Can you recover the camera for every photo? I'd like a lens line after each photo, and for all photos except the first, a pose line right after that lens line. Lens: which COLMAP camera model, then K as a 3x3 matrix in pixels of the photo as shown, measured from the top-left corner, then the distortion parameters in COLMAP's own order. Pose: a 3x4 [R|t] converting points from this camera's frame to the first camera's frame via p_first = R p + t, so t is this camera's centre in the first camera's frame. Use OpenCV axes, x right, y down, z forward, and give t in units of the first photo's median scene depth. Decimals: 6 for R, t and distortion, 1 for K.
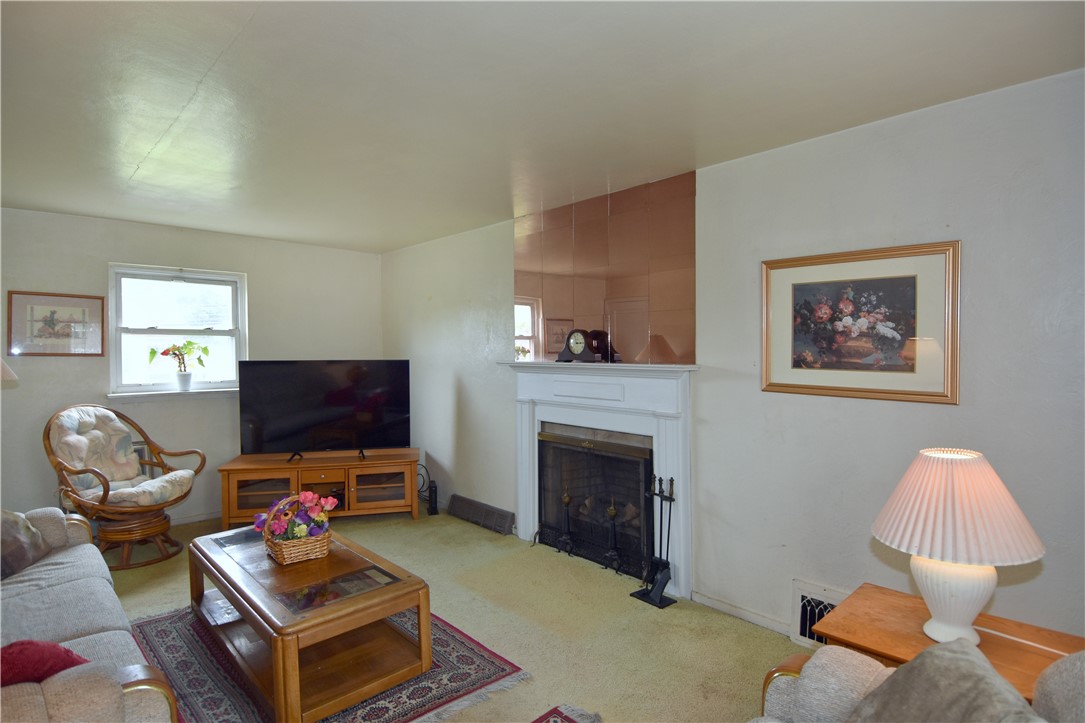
lens RADIAL K [[564.8, 0, 548.3], [0, 564.8, 359.1], [0, 0, 1]] dist [0.073224, -0.069763]
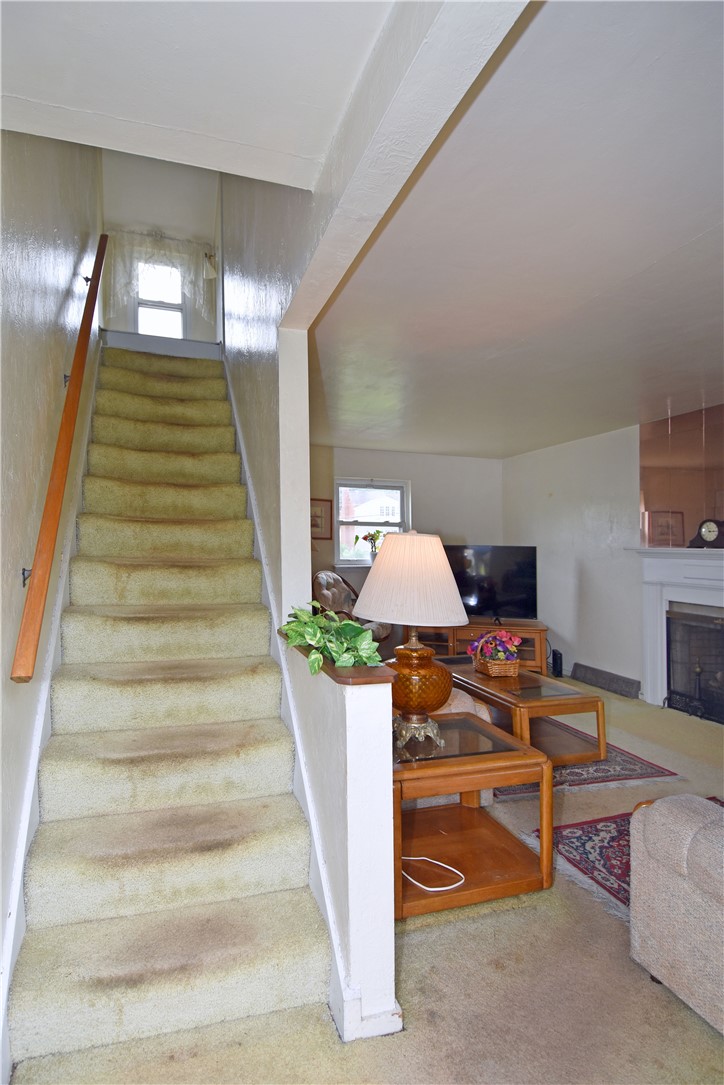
lens RADIAL K [[562.4, 0, 357.3], [0, 562.4, 529.2], [0, 0, 1]] dist [0.032319, -0.038907]
pose [[0.903224, 0.002719, -0.429162, -0.091023], [-0.022533, 0.998901, -0.041096, 0.027045], [0.428578, 0.046790, 0.902292, -0.301581]]
